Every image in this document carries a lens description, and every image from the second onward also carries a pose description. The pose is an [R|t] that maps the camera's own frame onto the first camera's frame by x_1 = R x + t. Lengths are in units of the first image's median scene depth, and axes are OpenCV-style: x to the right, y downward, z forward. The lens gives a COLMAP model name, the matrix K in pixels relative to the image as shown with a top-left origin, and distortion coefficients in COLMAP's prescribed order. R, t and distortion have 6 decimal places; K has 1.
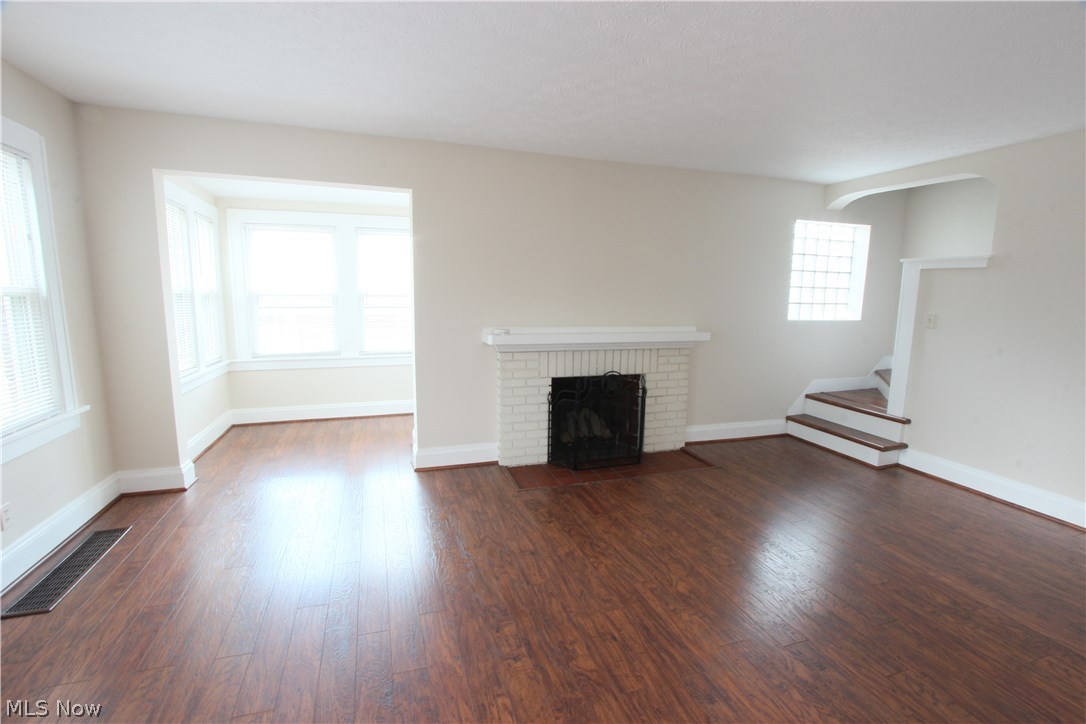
lens RADIAL K [[500.7, 0, 541.7], [0, 500.7, 364.1], [0, 0, 1]] dist [-0.018617, 0.002389]
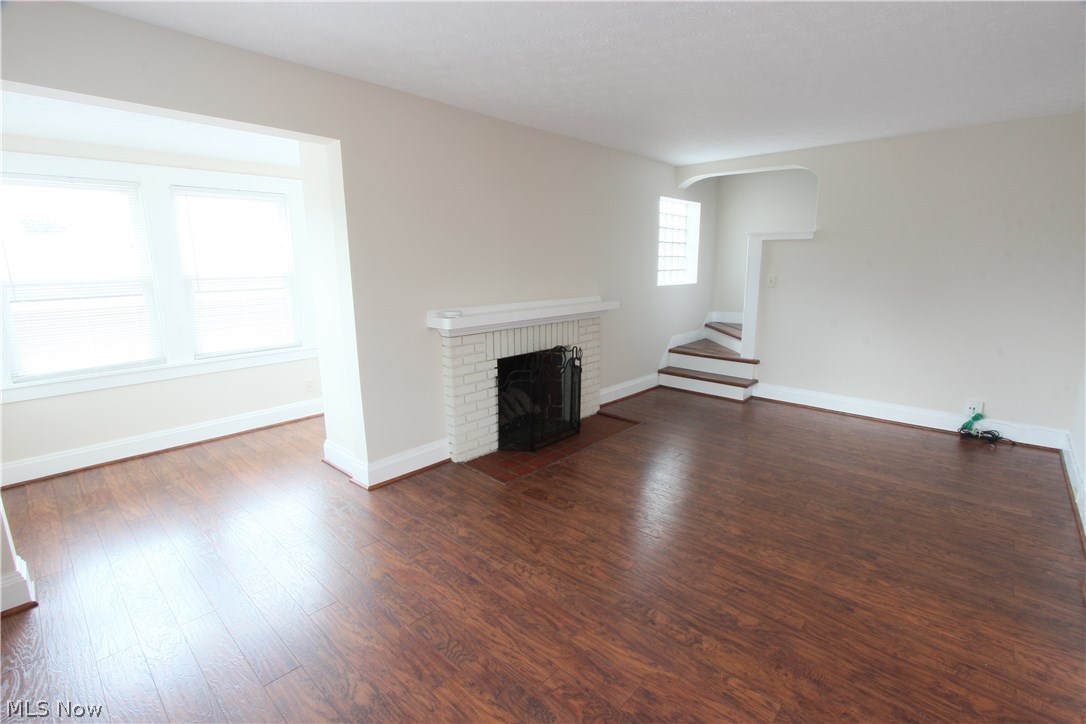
lens RADIAL K [[500.7, 0, 538.7], [0, 500.7, 362.1], [0, 0, 1]] dist [-0.018617, 0.002389]
pose [[0.876399, -0.116048, 0.467394, -0.345514], [0.091092, 0.992958, 0.075735, -0.031089], [-0.472892, -0.023798, 0.880799, 0.136687]]
